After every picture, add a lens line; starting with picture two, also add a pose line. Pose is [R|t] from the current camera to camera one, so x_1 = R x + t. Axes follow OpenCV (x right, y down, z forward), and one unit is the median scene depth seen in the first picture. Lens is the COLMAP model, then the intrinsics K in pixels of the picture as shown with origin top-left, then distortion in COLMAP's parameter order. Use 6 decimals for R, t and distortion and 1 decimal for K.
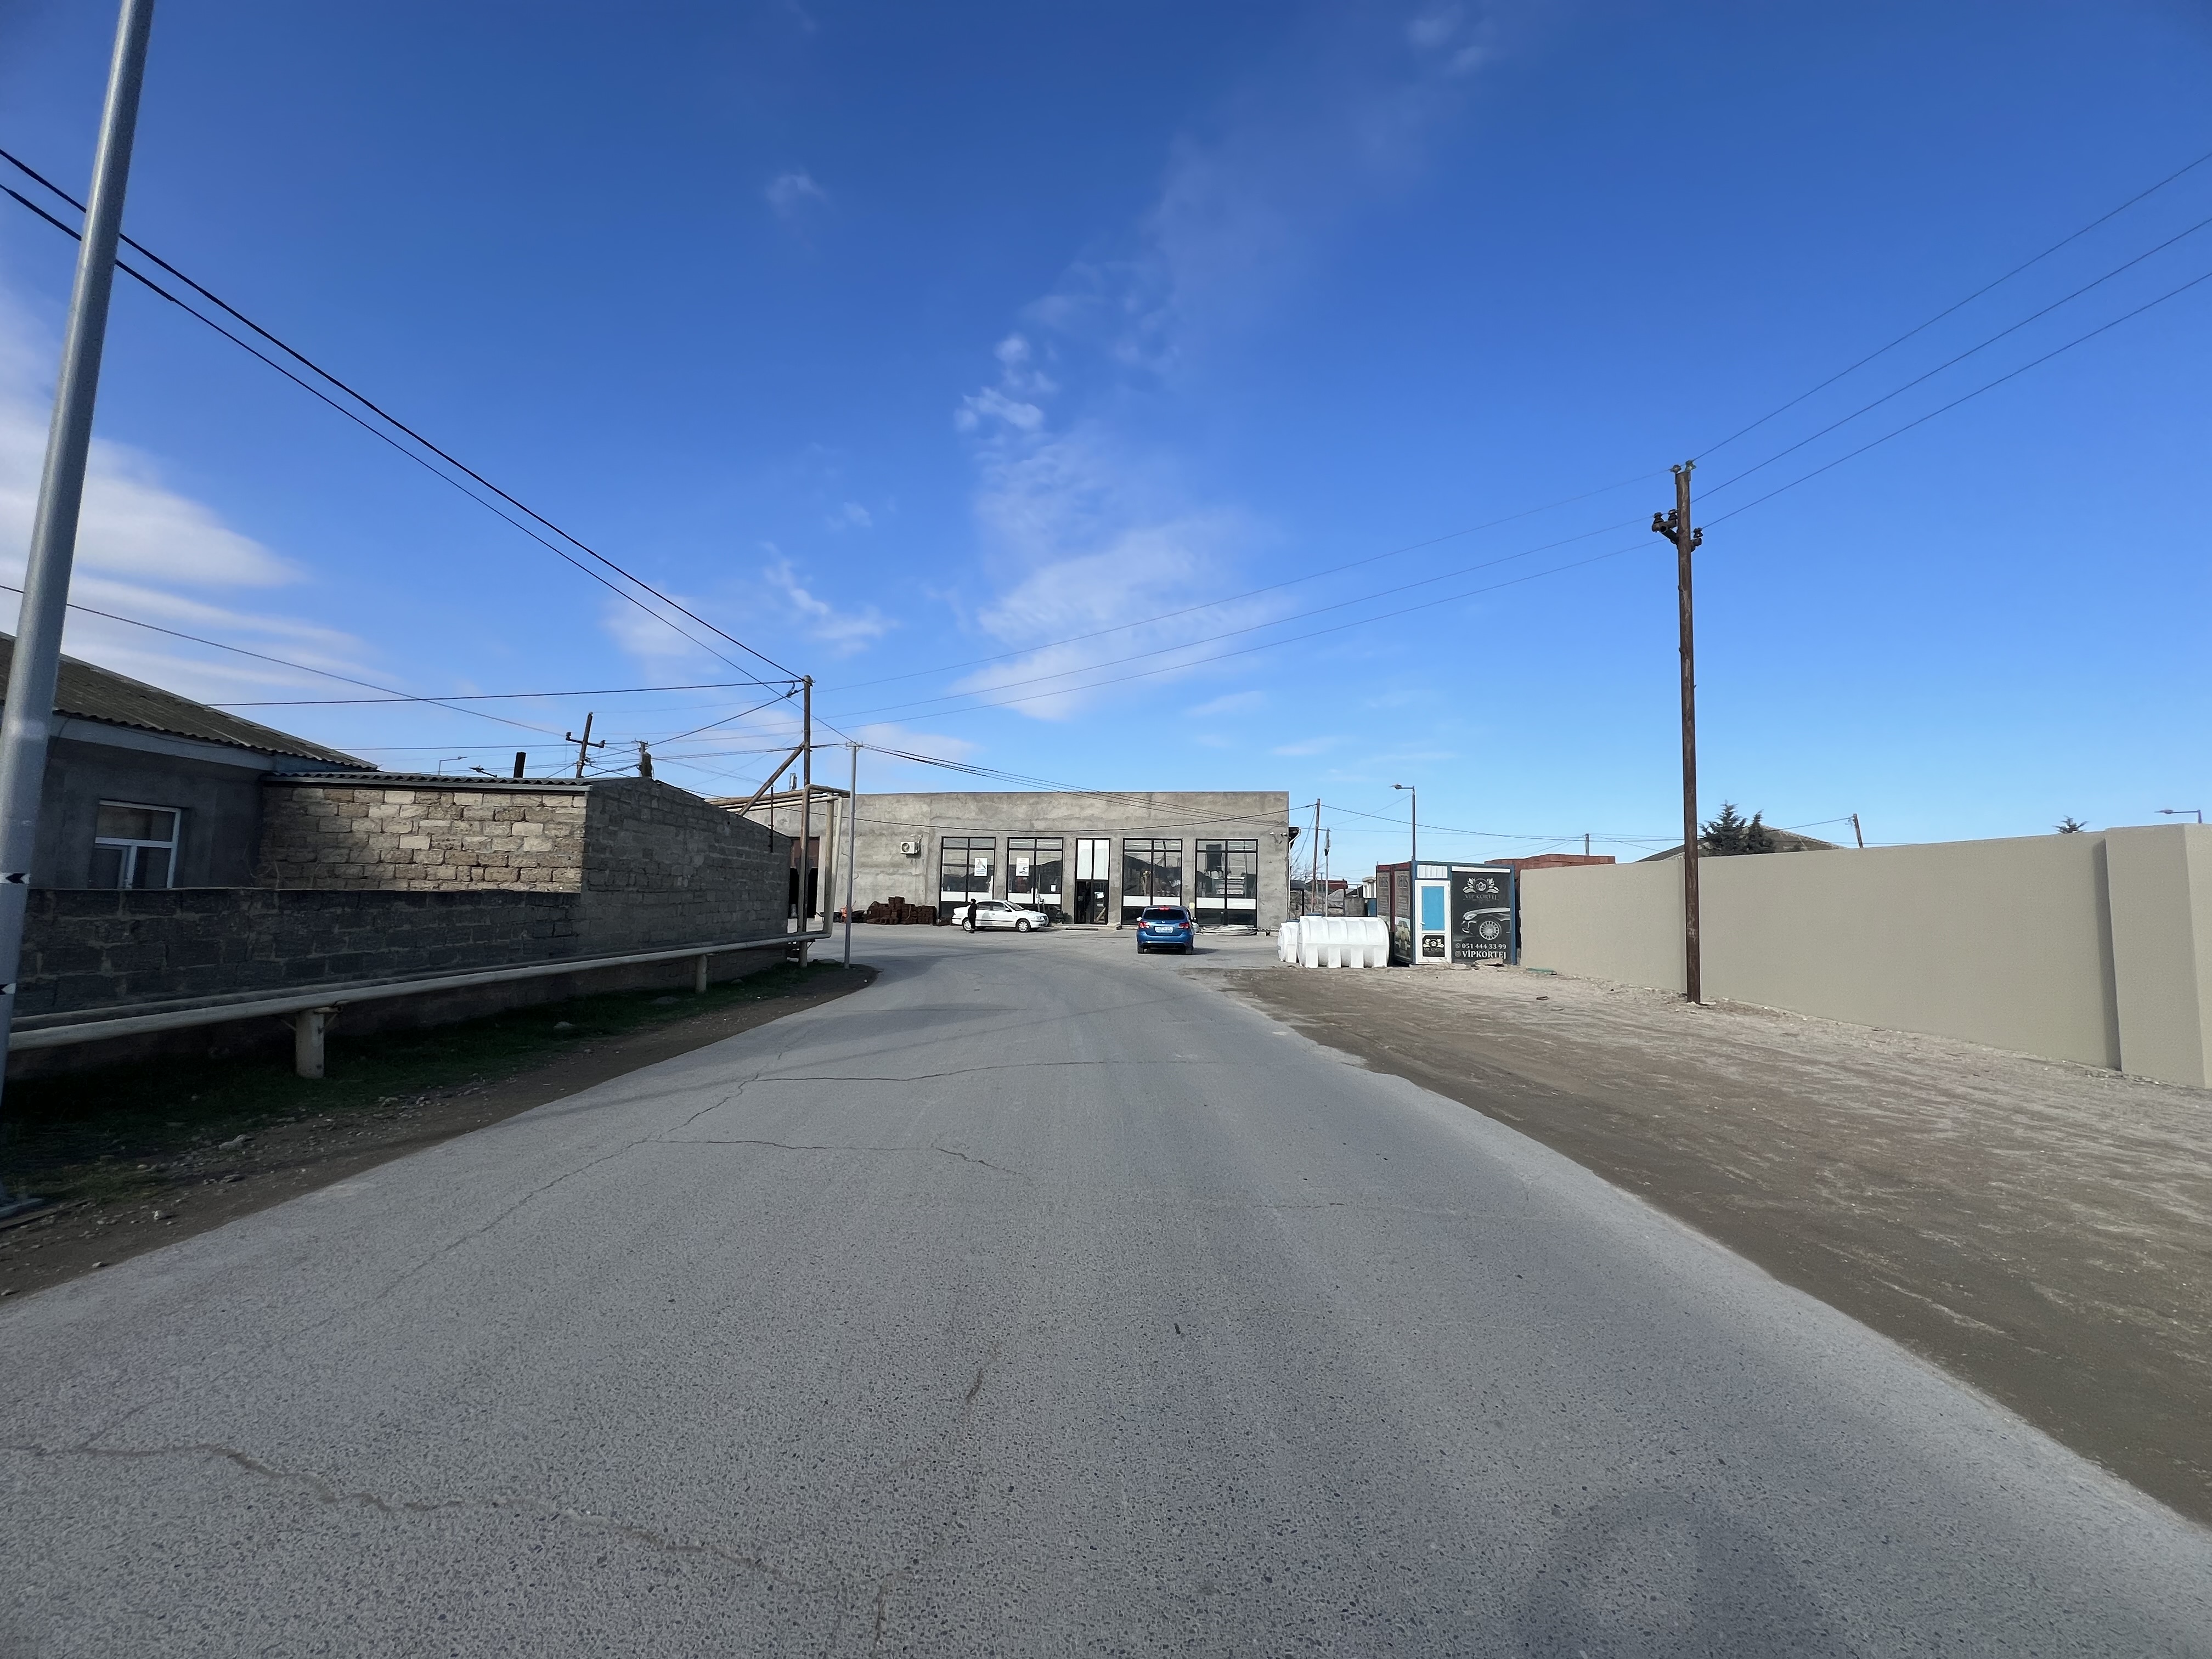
lens RADIAL K [[880.2, 0, 1106.0], [0, 880.2, 829.5], [0, 0, 1]] dist [-0.000106, 0.000017]
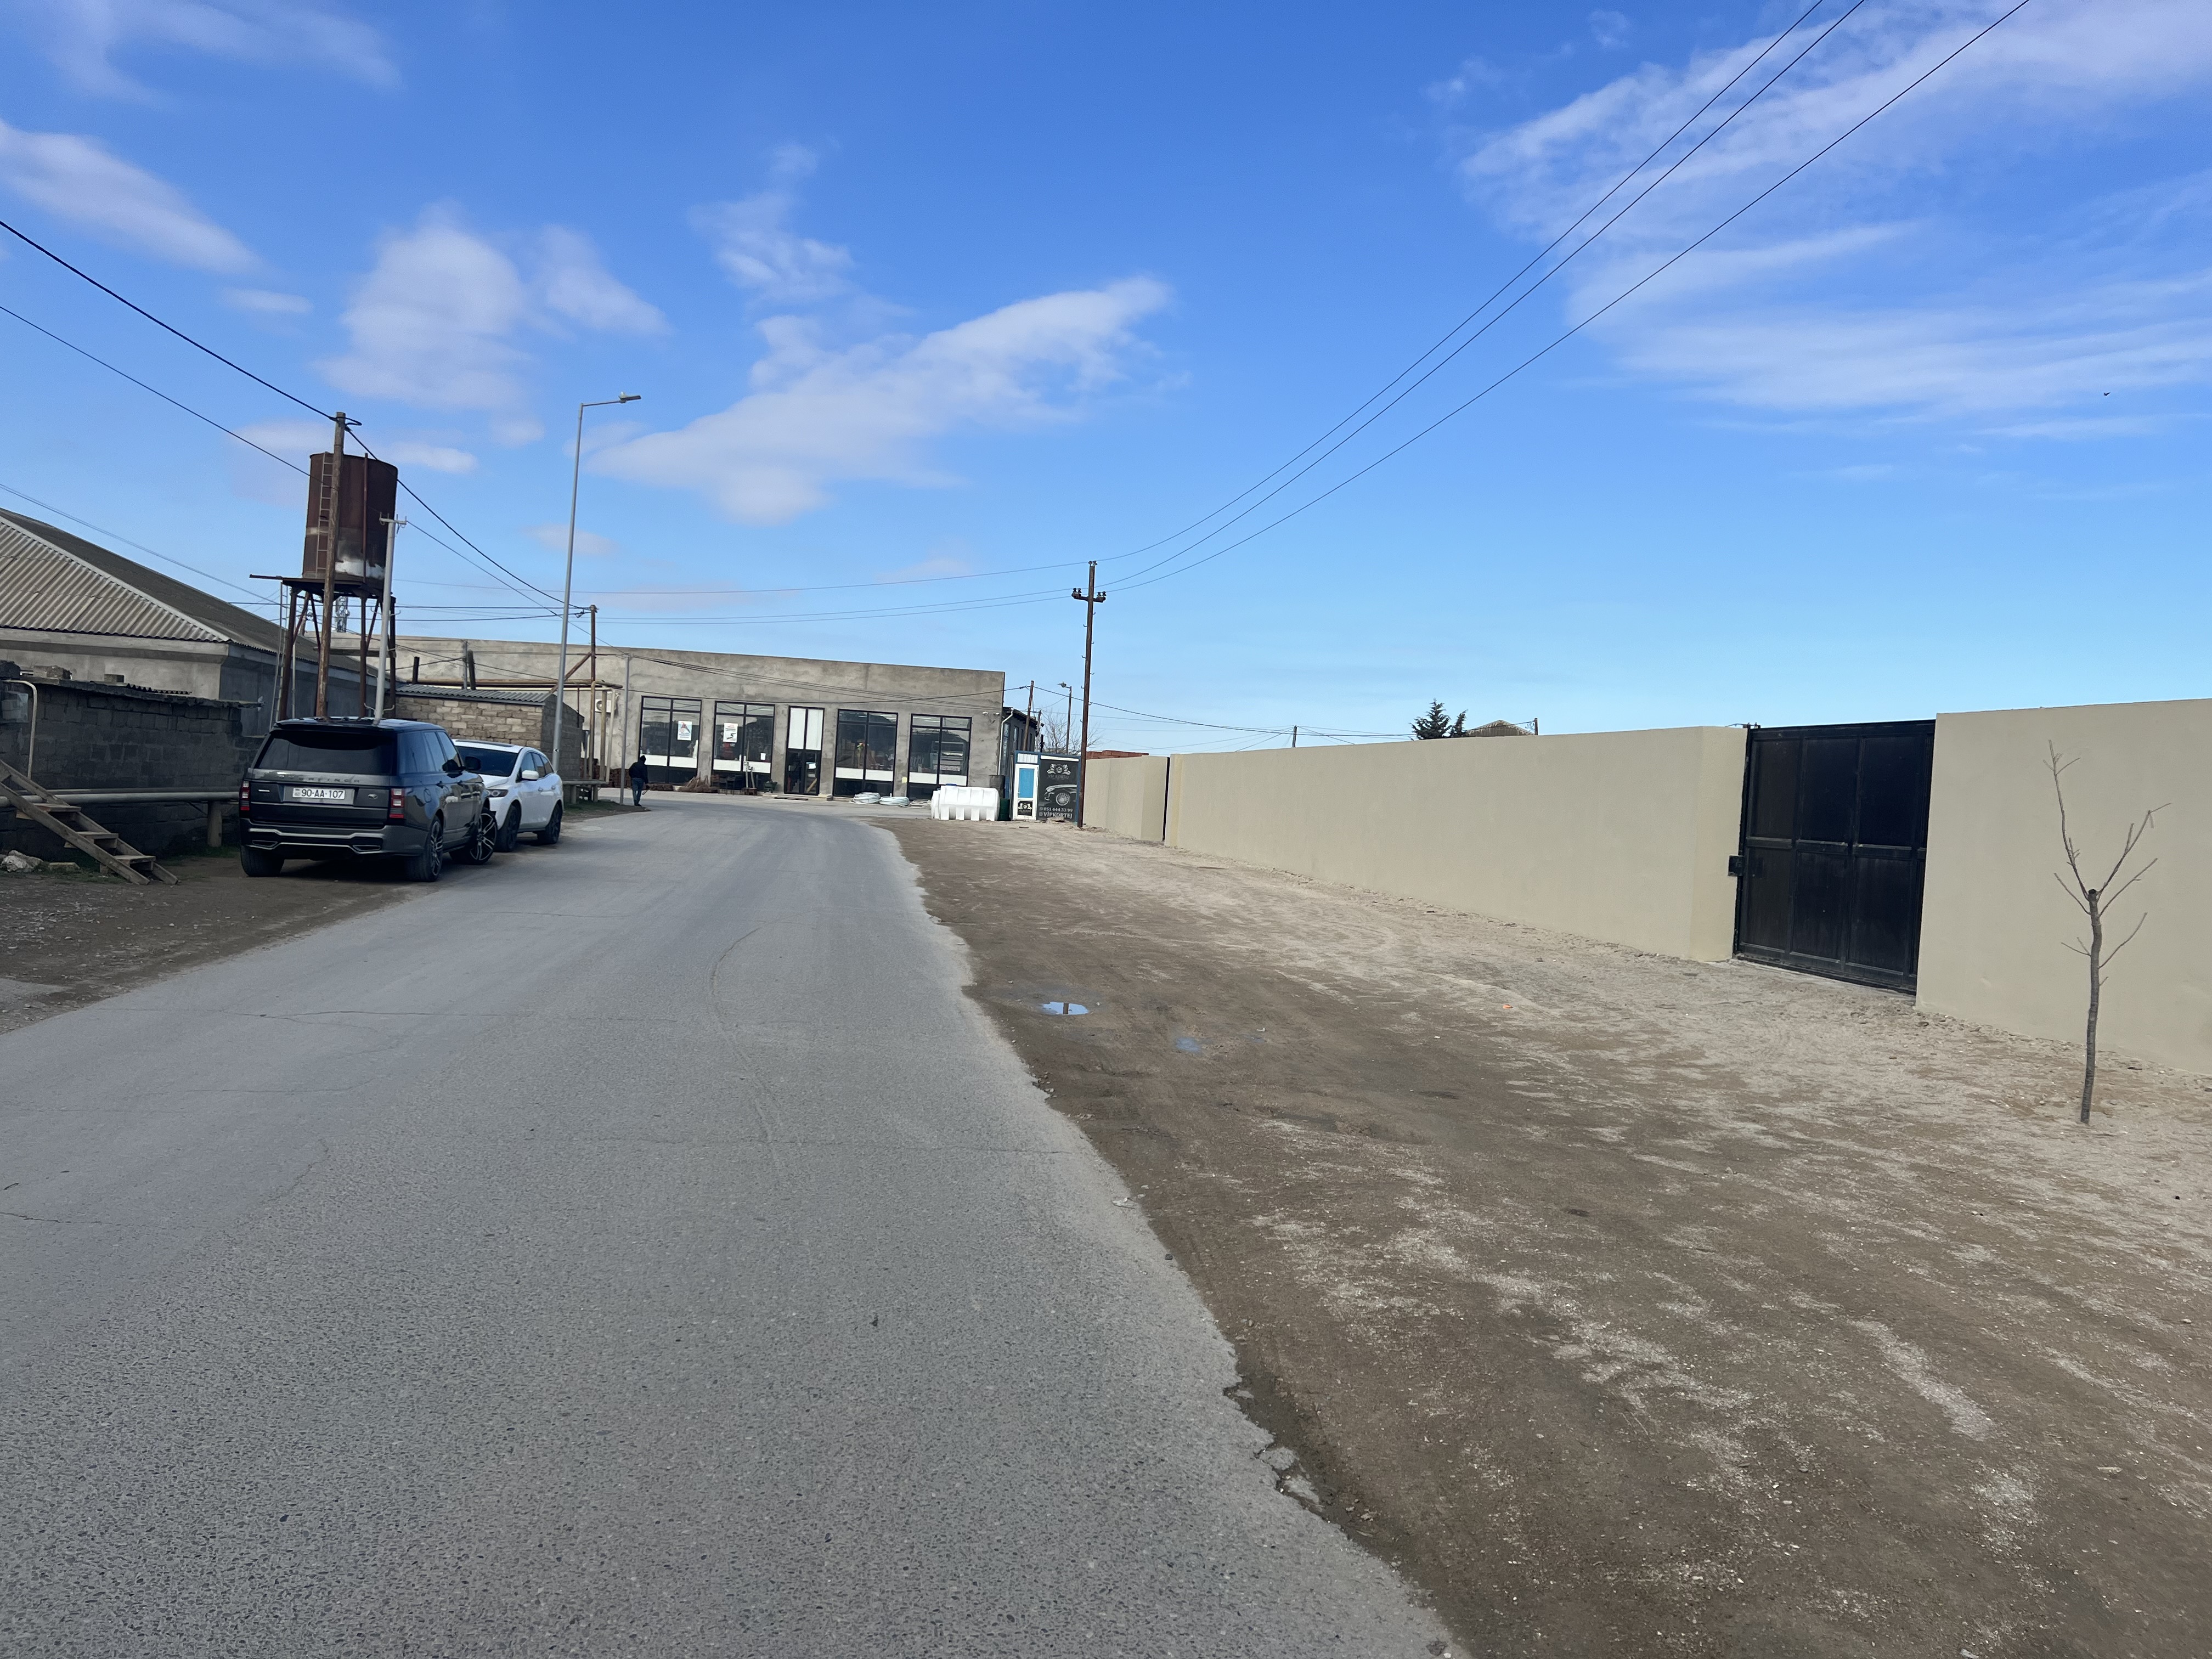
lens RADIAL K [[1694.3, 0, 1106.0], [0, 1694.3, 829.5], [0, 0, 1]] dist [0.161289, -0.245610]
pose [[0.989227, 0.036218, 0.141838, 0.052815], [-0.051178, 0.993334, 0.103289, -0.069925], [-0.137151, -0.109436, 0.984486, -0.954659]]
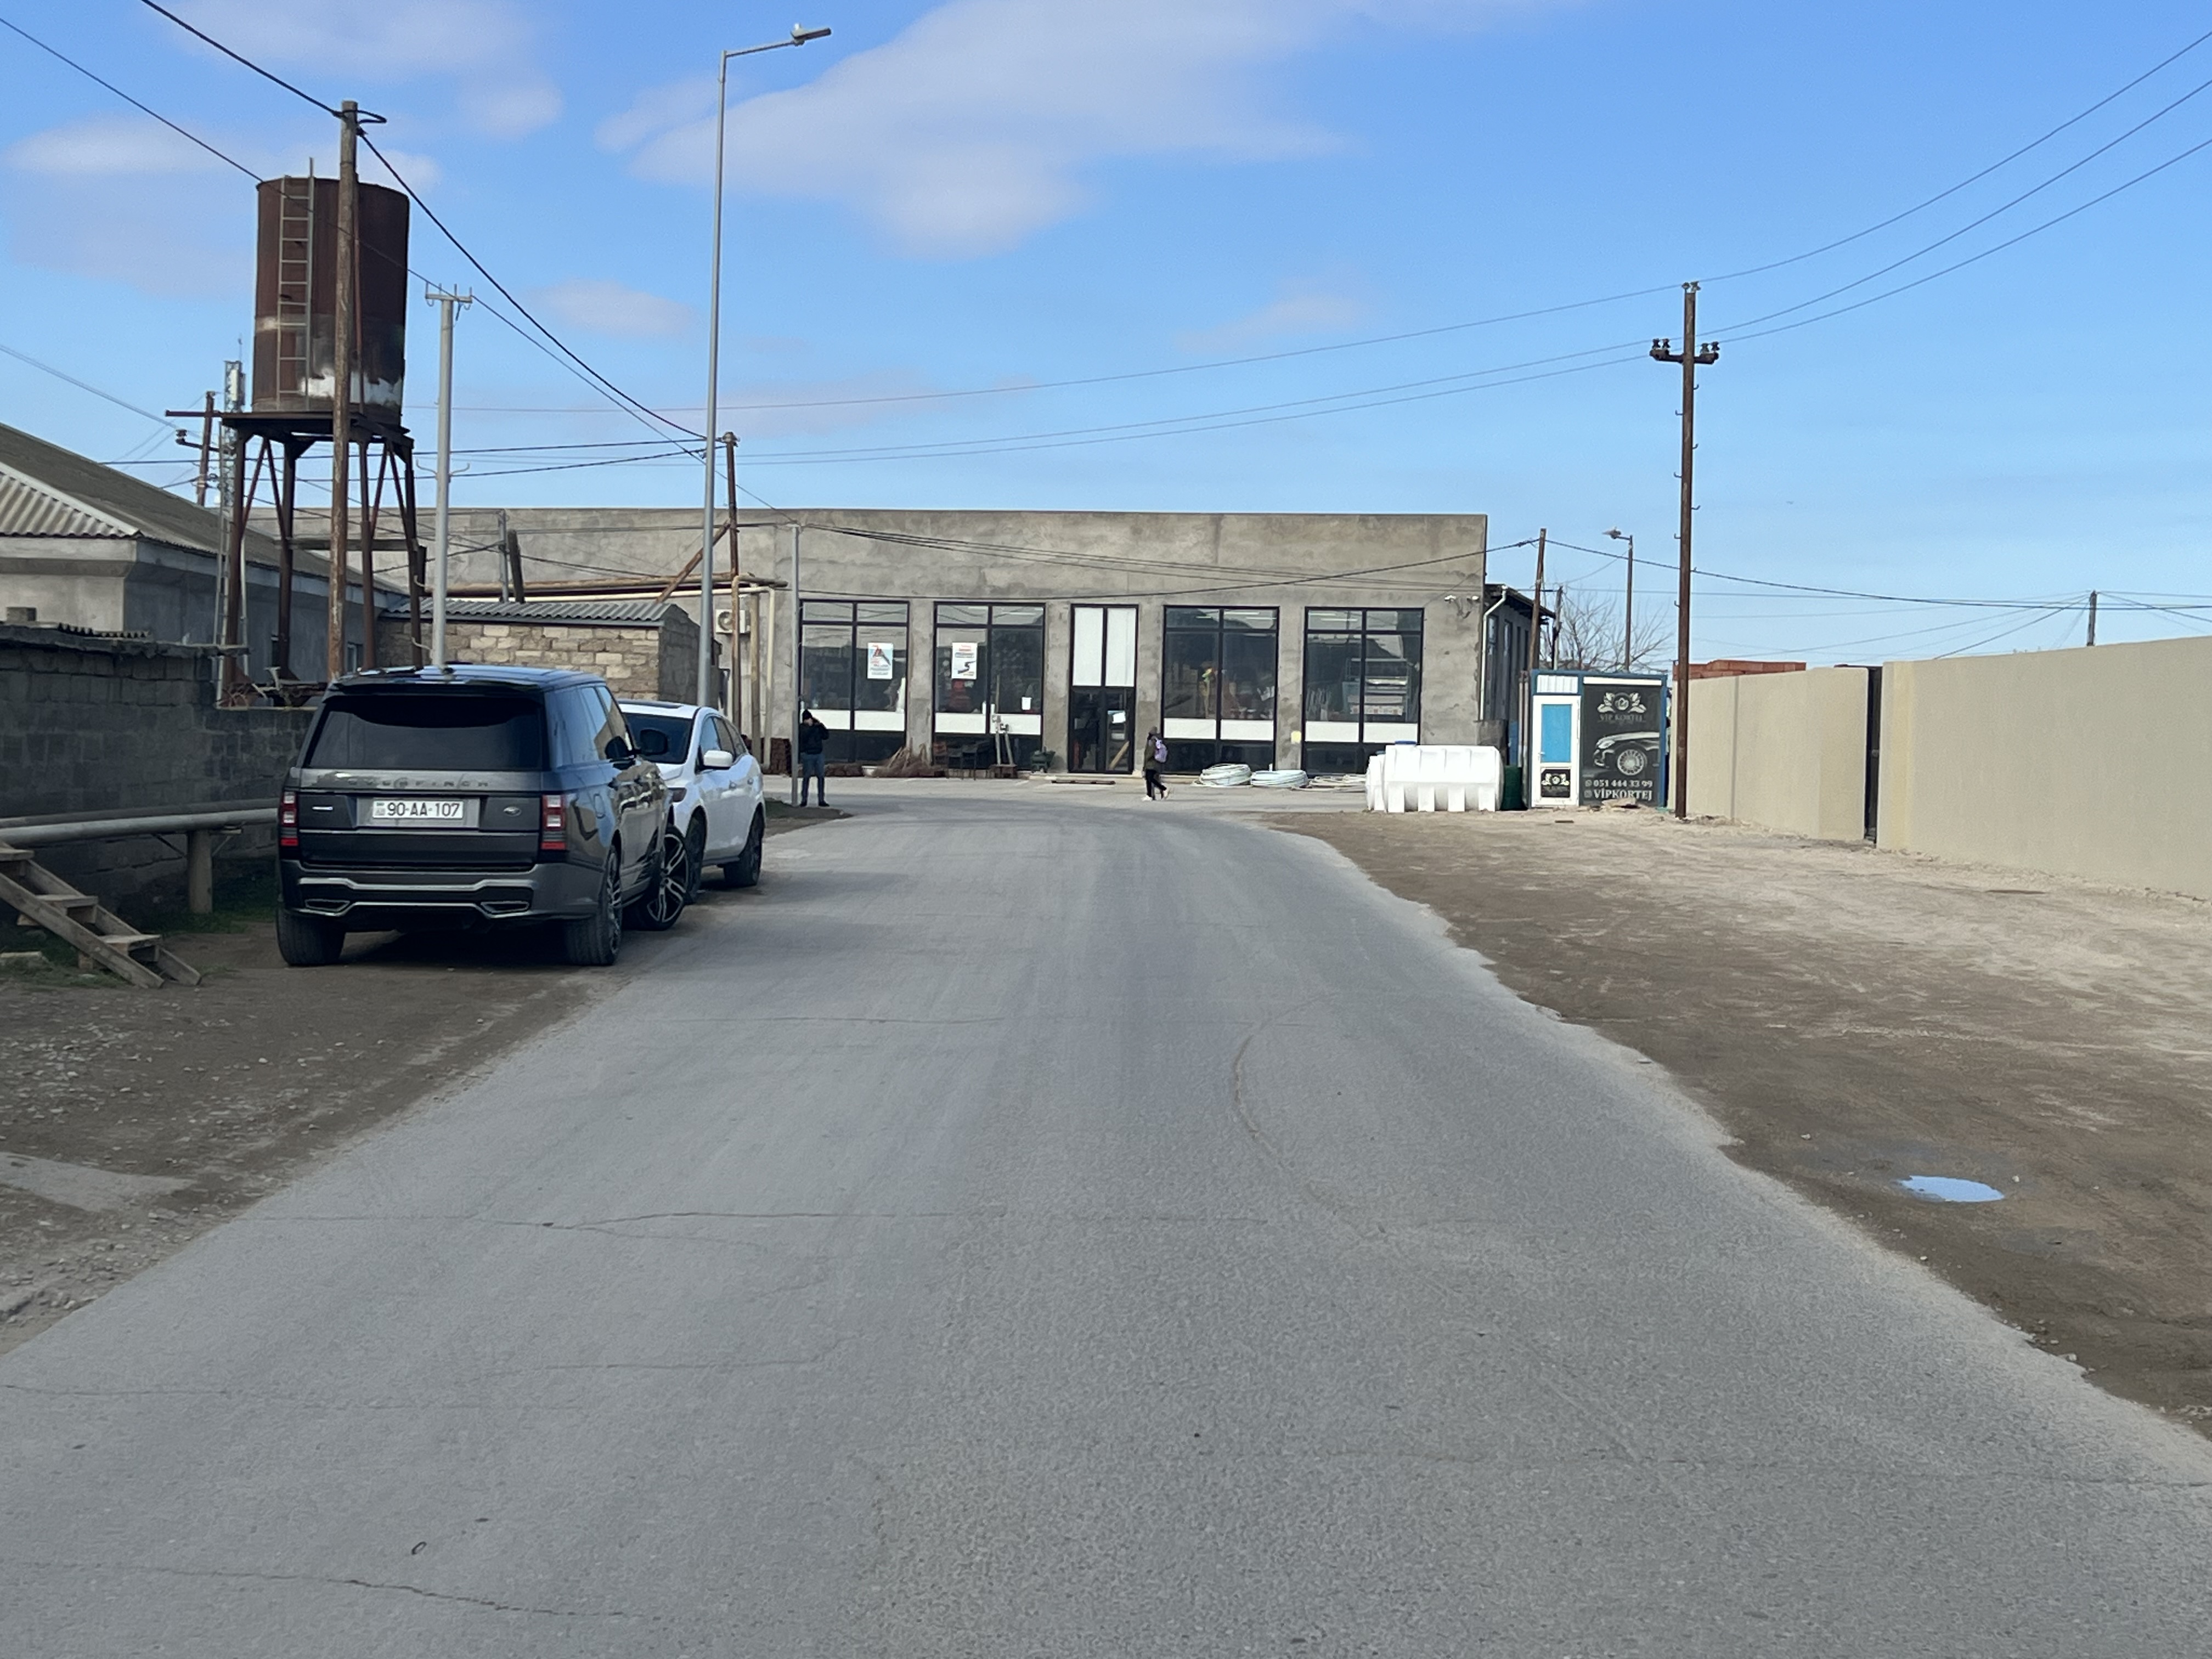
lens RADIAL K [[3325.3, 0, 1106.0], [0, 3325.3, 829.5], [0, 0, 1]] dist [0.344918, -1.256364]
pose [[0.999863, -0.000130, -0.016558, 0.018563], [0.001914, 0.994176, 0.107752, -0.070680], [0.016447, -0.107769, 0.994040, -0.954865]]
